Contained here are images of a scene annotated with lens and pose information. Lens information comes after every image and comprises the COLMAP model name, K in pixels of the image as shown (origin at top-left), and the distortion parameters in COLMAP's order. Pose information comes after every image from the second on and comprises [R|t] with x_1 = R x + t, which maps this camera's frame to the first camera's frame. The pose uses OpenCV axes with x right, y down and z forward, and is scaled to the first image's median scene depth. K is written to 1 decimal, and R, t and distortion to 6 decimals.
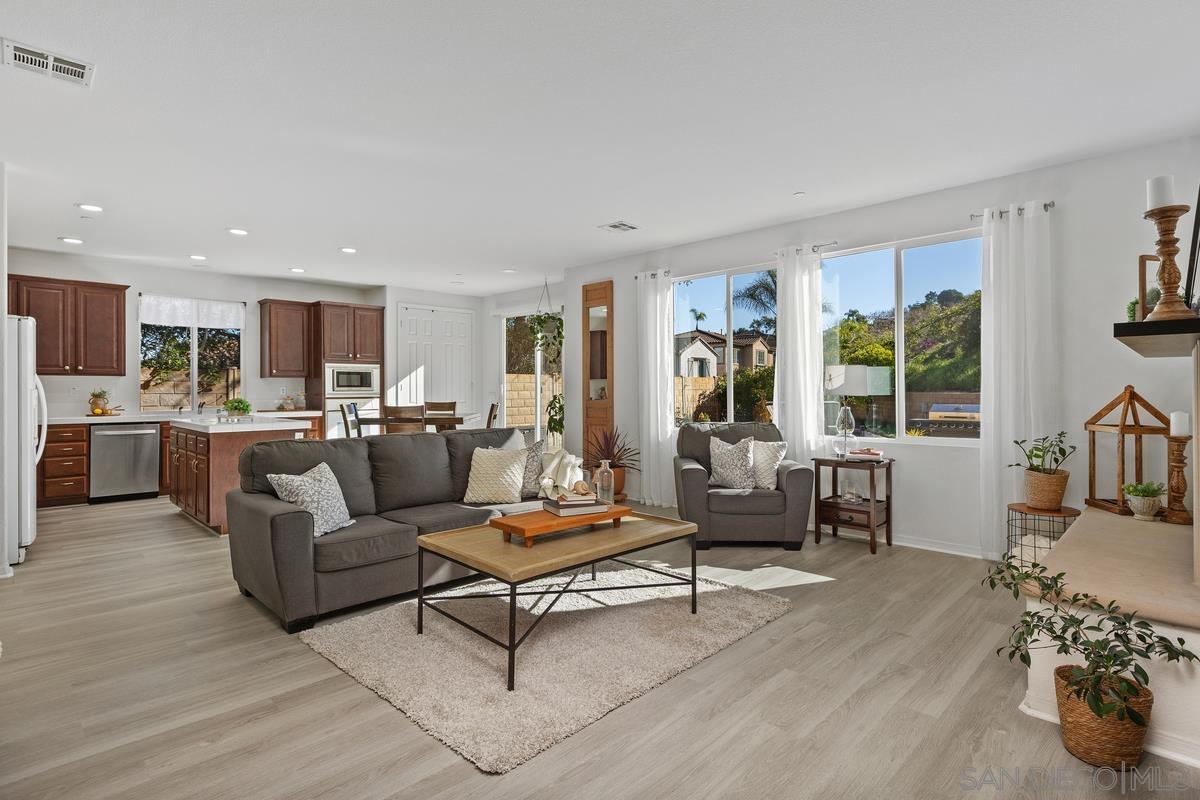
lens RADIAL K [[598.4, 0, 597.7], [0, 598.4, 390.2], [0, 0, 1]] dist [0.004001, 0.000362]
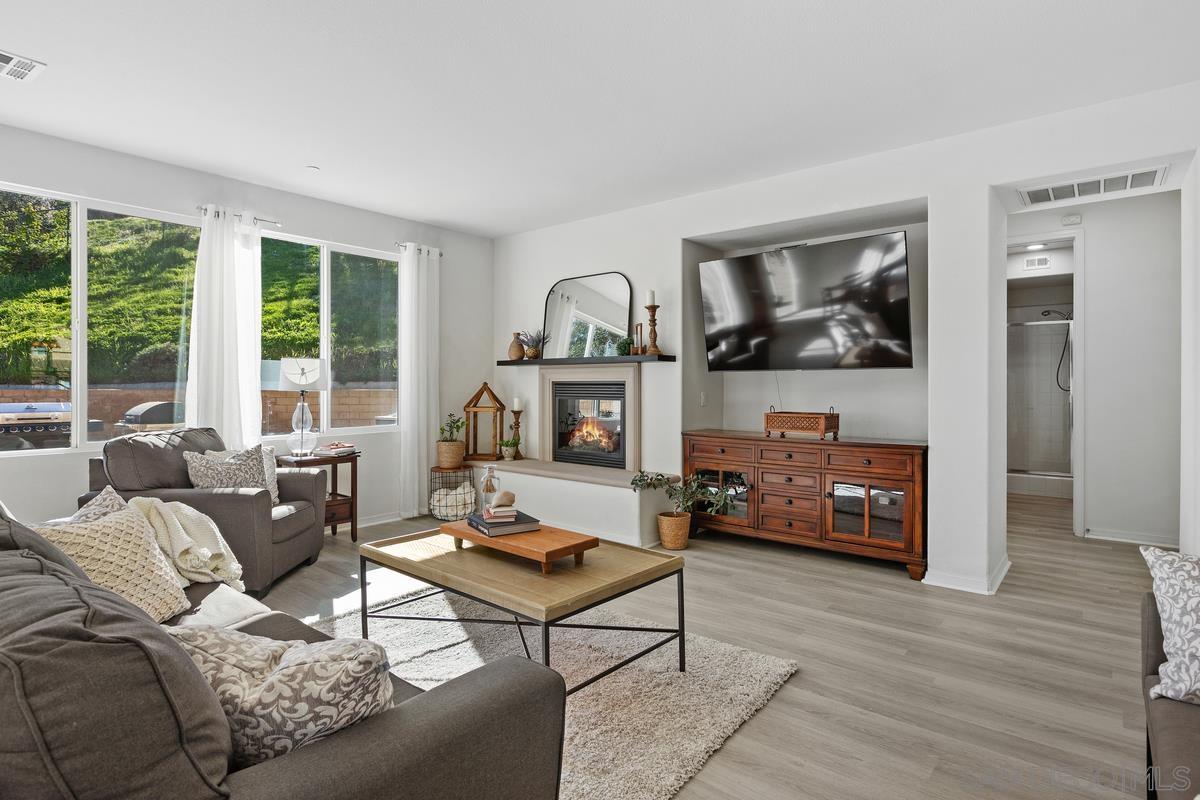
lens RADIAL K [[614.1, 0, 605.9], [0, 614.1, 389.8], [0, 0, 1]] dist [-0.002476, -0.000151]
pose [[-0.095399, -0.007272, 0.995413, -0.352841], [-0.000011, 0.999973, 0.007304, -0.000030], [-0.995439, 0.000685, -0.095397, 0.363630]]
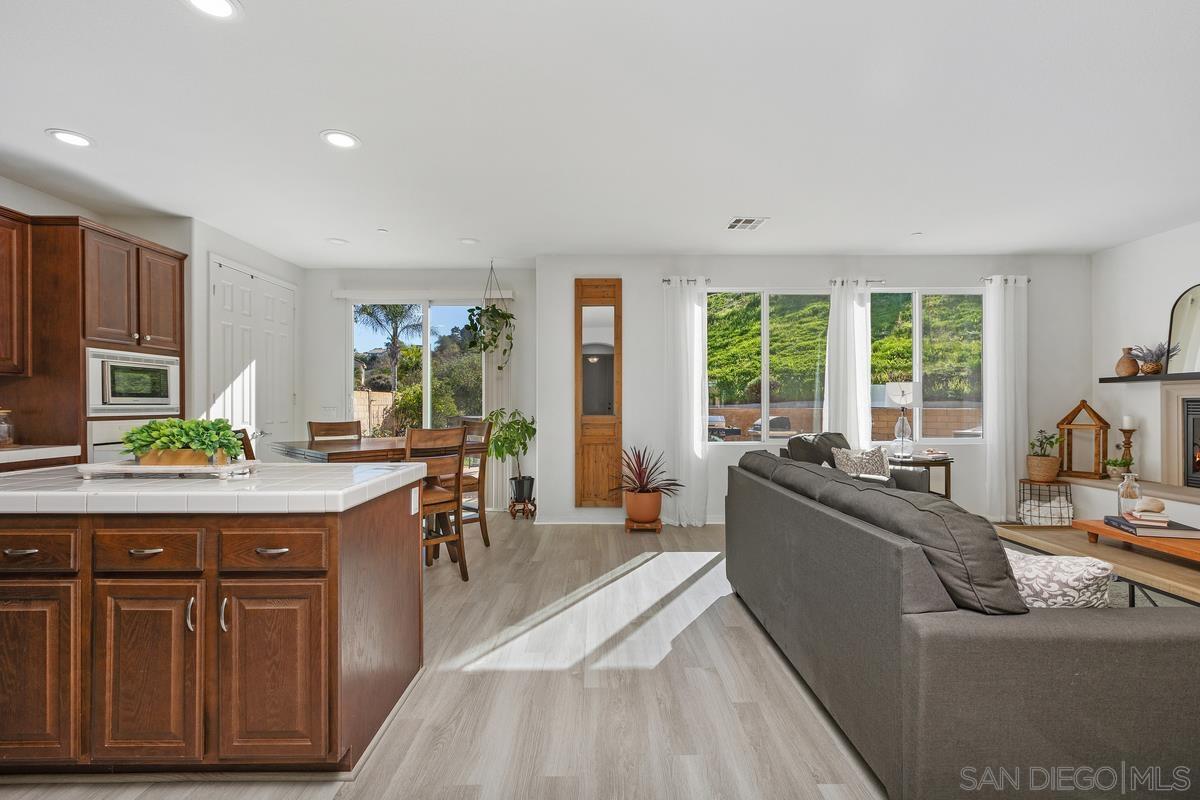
lens RADIAL K [[535.3, 0, 602.2], [0, 535.3, 404.4], [0, 0, 1]] dist [0.001118, -0.001543]
pose [[0.704672, 0.001987, 0.709530, -0.466808], [0.000654, 0.999994, -0.003449, 0.003355], [-0.709533, 0.002895, 0.704667, 0.394185]]
